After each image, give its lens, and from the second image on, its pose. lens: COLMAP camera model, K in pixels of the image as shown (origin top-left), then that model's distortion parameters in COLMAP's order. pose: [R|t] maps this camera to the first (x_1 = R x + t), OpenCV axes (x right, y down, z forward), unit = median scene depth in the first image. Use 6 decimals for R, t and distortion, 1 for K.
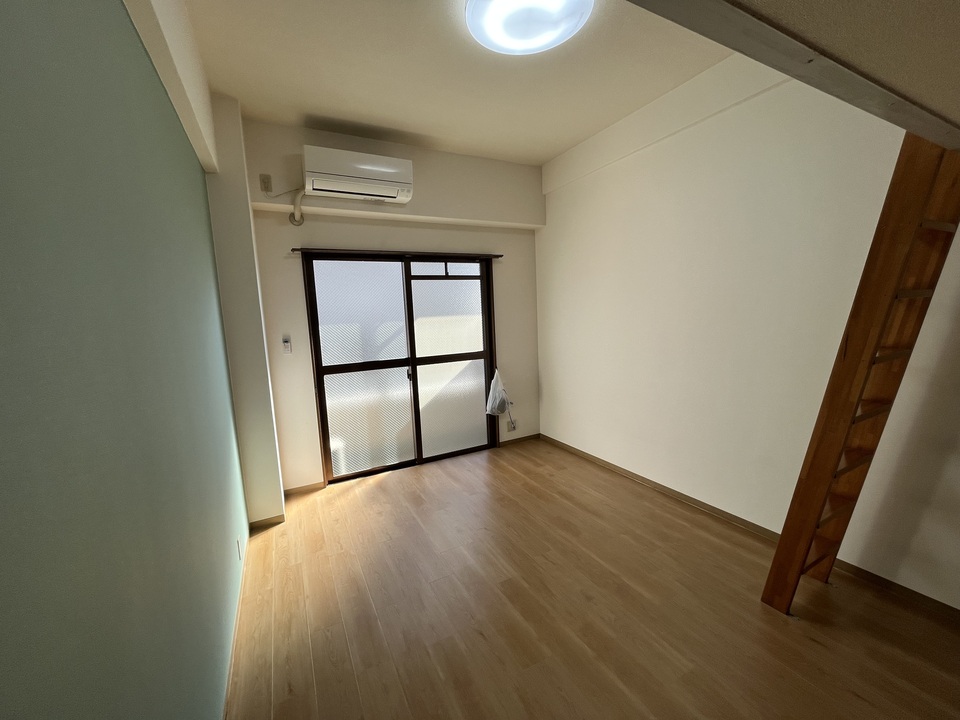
lens RADIAL K [[387.0, 0, 478.9], [0, 387.0, 360.2], [0, 0, 1]] dist [-0.003382, 0.000026]
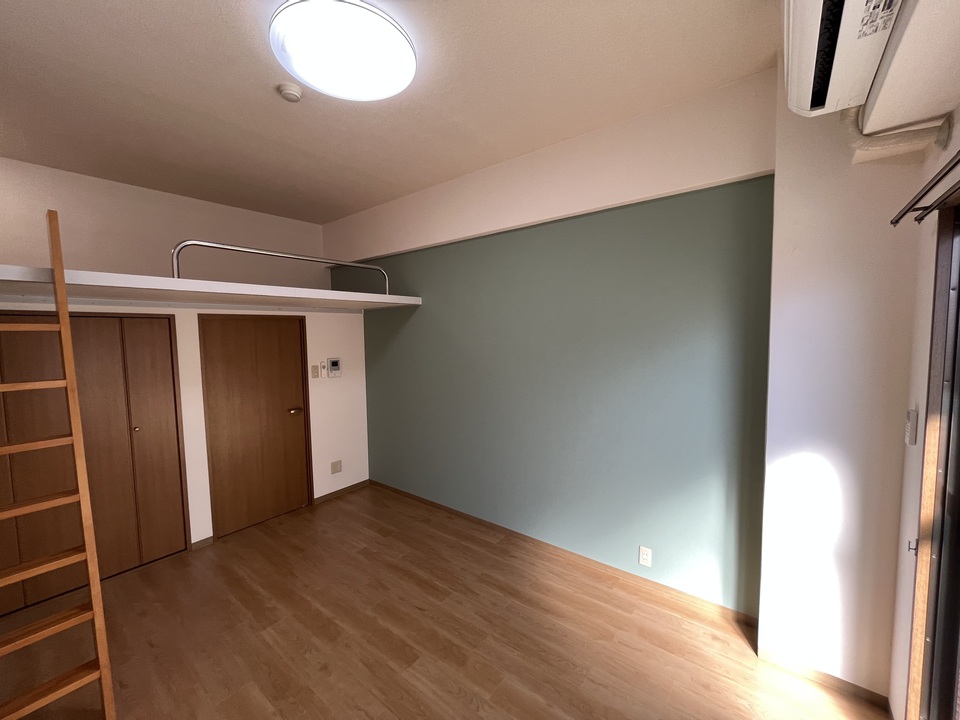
lens RADIAL K [[387.0, 0, 478.9], [0, 387.0, 360.2], [0, 0, 1]] dist [-0.003382, 0.000026]
pose [[-0.910269, 0.089257, -0.404282, 0.157569], [0.008305, 0.980224, 0.197715, -0.210889], [0.413934, 0.176616, -0.893009, 1.180840]]
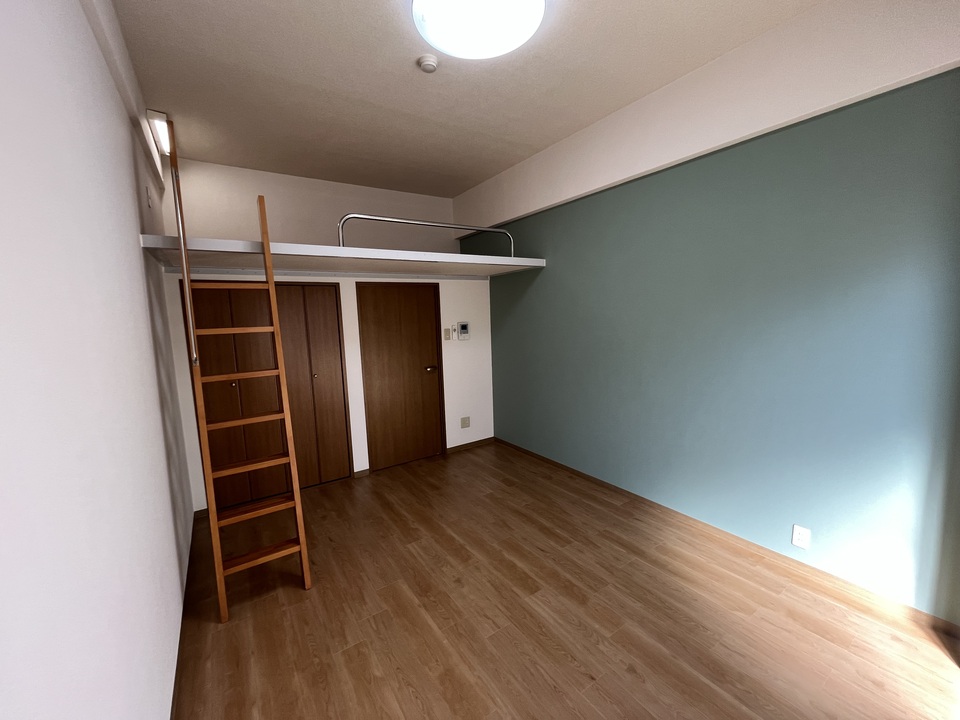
lens RADIAL K [[387.0, 0, 478.9], [0, 387.0, 360.2], [0, 0, 1]] dist [-0.003382, 0.000026]
pose [[-0.990444, 0.093625, -0.101267, 0.172862], [0.066789, 0.968035, 0.241758, -0.168570], [0.120665, 0.232685, -0.965038, 1.207293]]
